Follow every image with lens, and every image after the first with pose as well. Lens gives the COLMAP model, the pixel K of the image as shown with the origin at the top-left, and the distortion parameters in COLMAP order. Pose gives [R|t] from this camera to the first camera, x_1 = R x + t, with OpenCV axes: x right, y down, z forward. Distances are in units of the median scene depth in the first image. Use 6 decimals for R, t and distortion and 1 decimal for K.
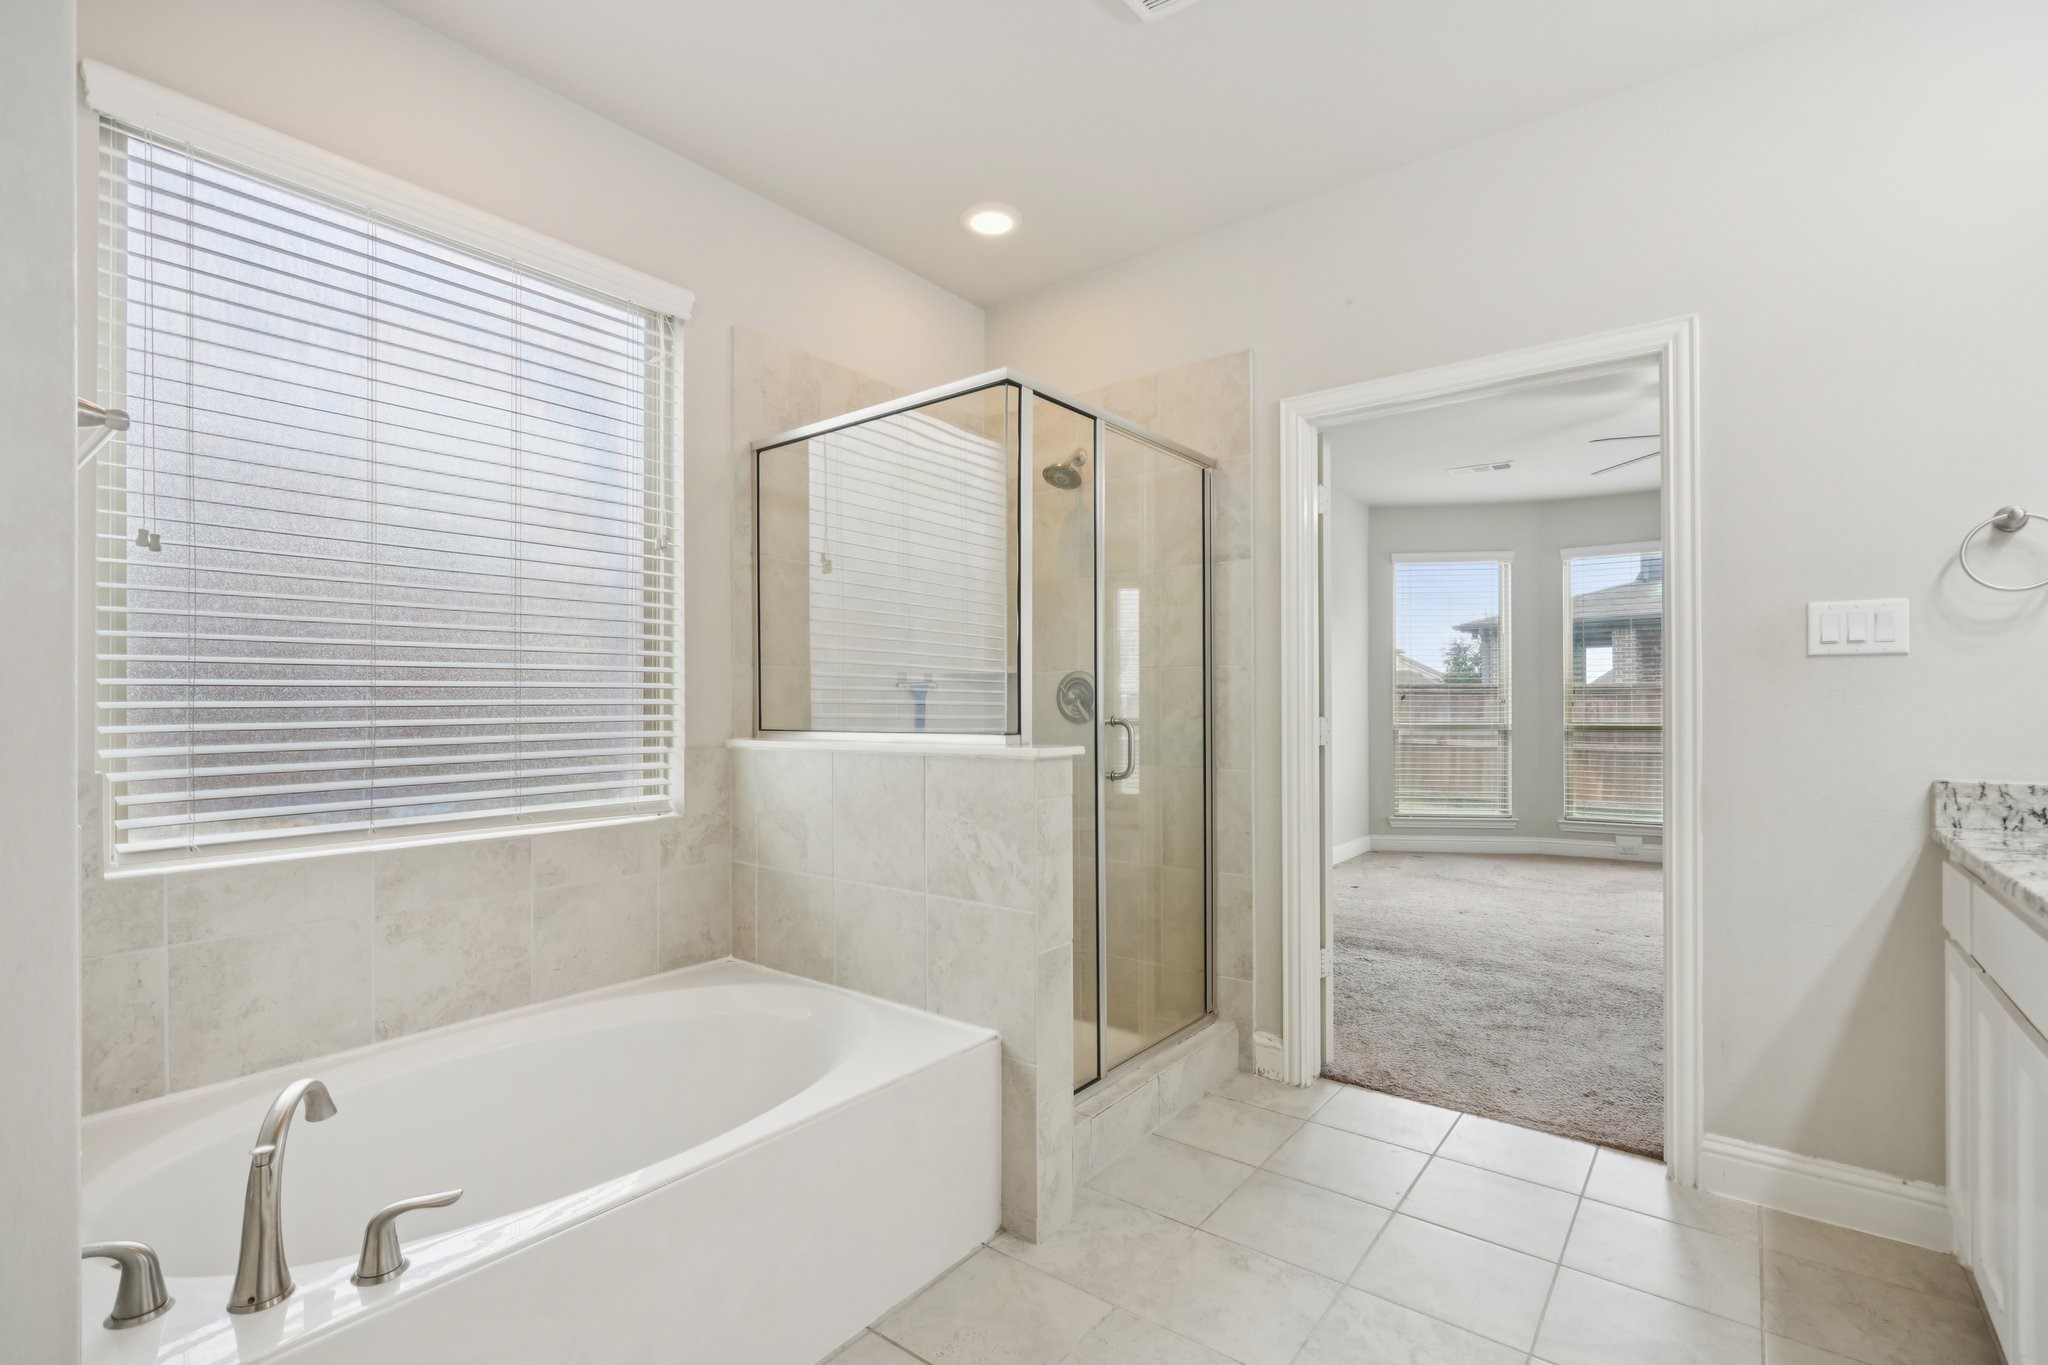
lens RADIAL K [[928.1, 0, 1024.1], [0, 928.1, 697.4], [0, 0, 1]] dist [-0.008731, 0.002802]
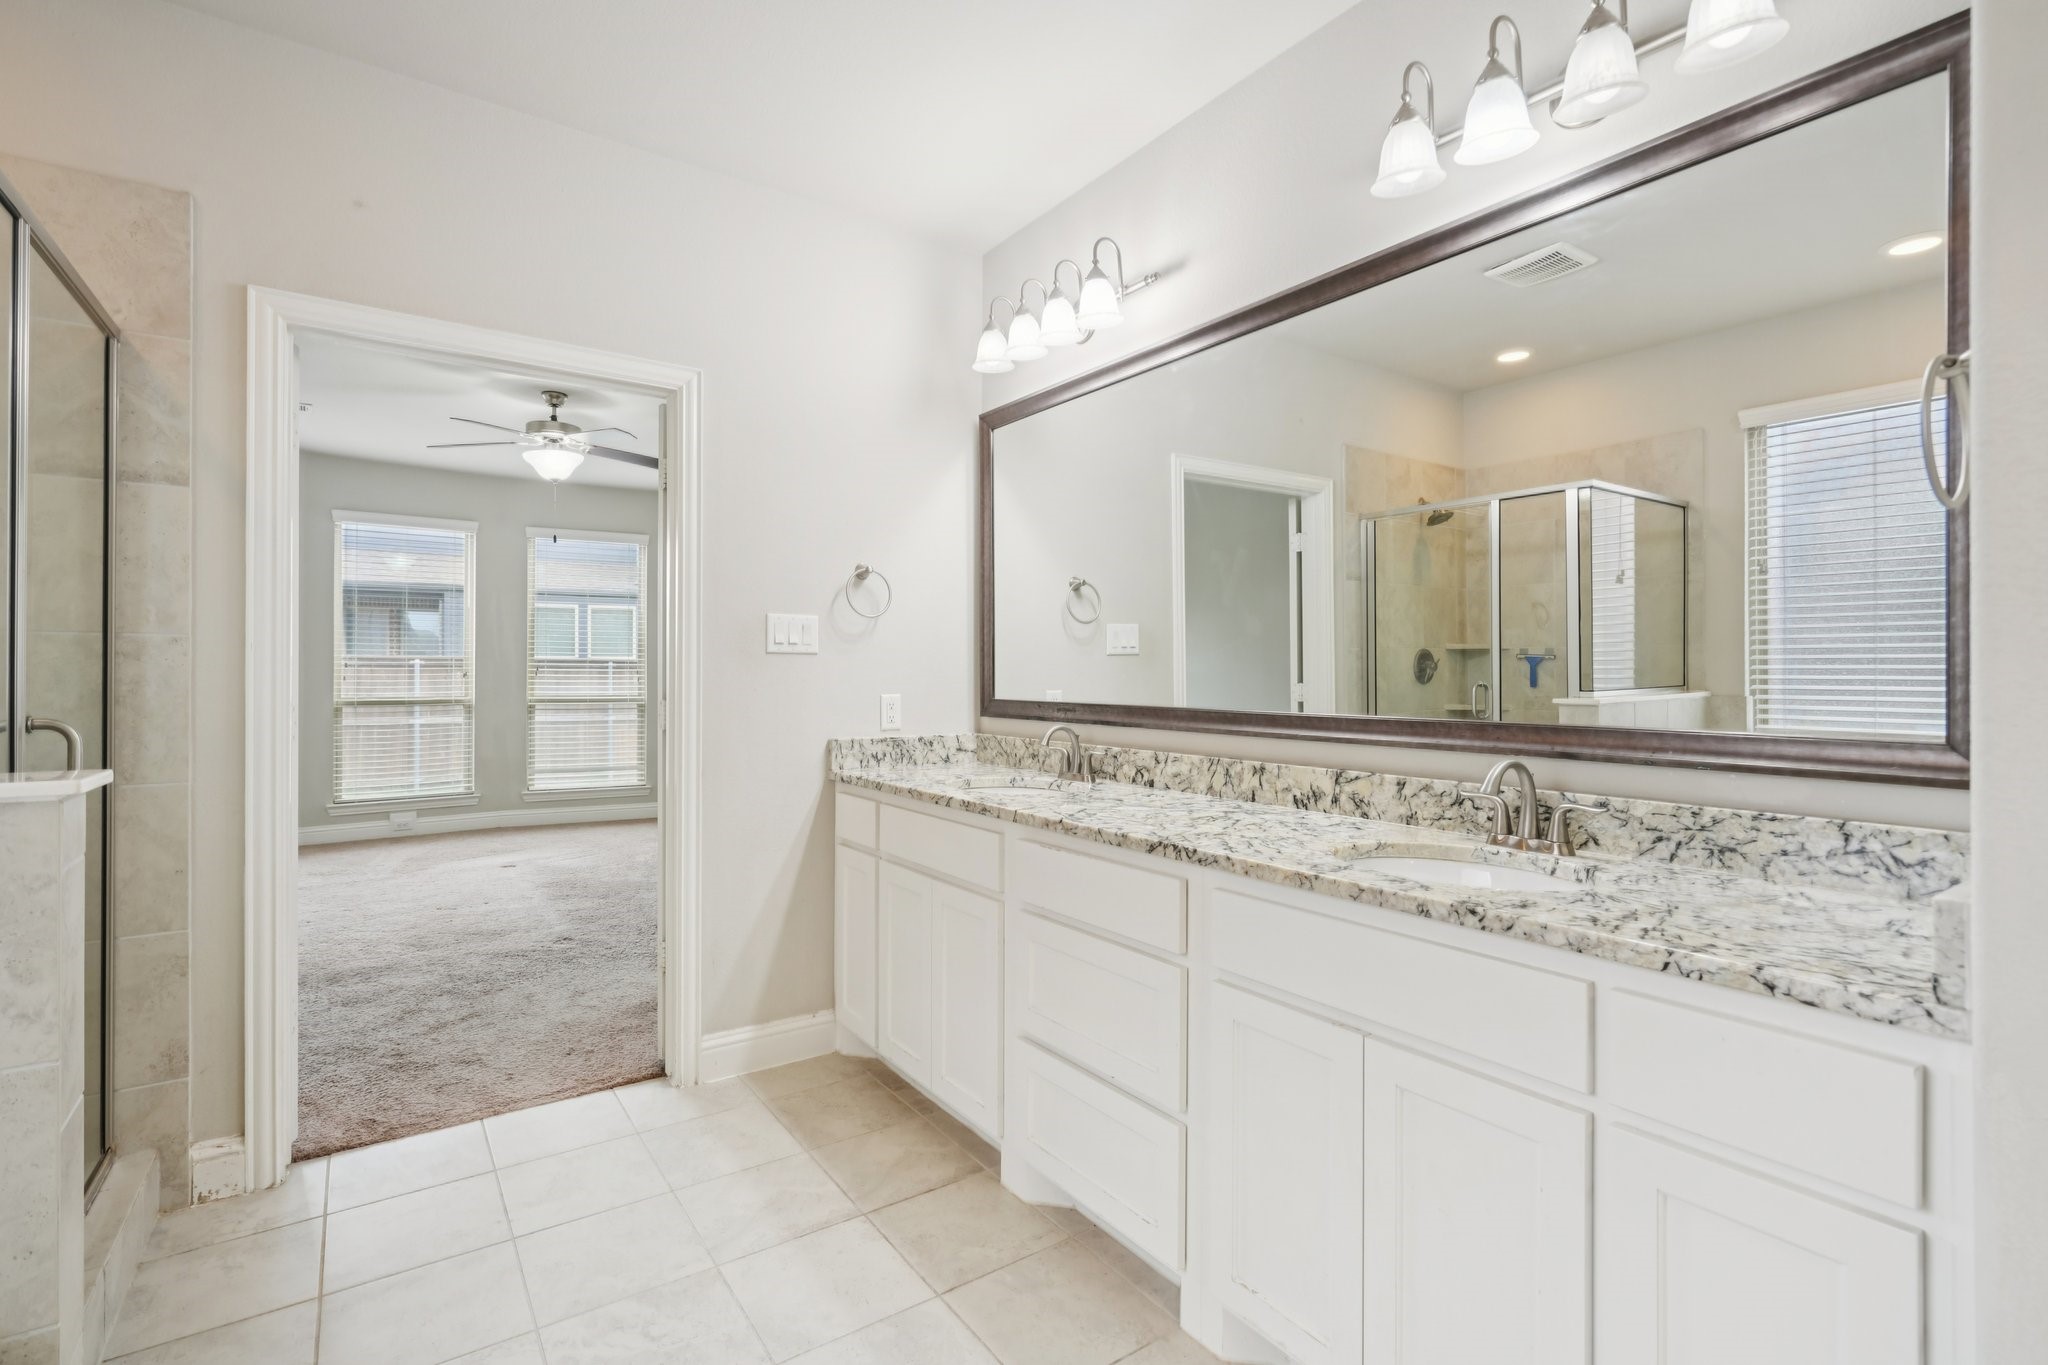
lens RADIAL K [[928.1, 0, 1035.7], [0, 928.1, 666.6], [0, 0, 1]] dist [-0.008731, 0.002802]
pose [[0.292042, 0.012352, 0.956326, -0.249284], [-0.012634, 0.999879, -0.009056, -0.012906], [-0.956322, -0.009438, 0.292162, 0.169421]]
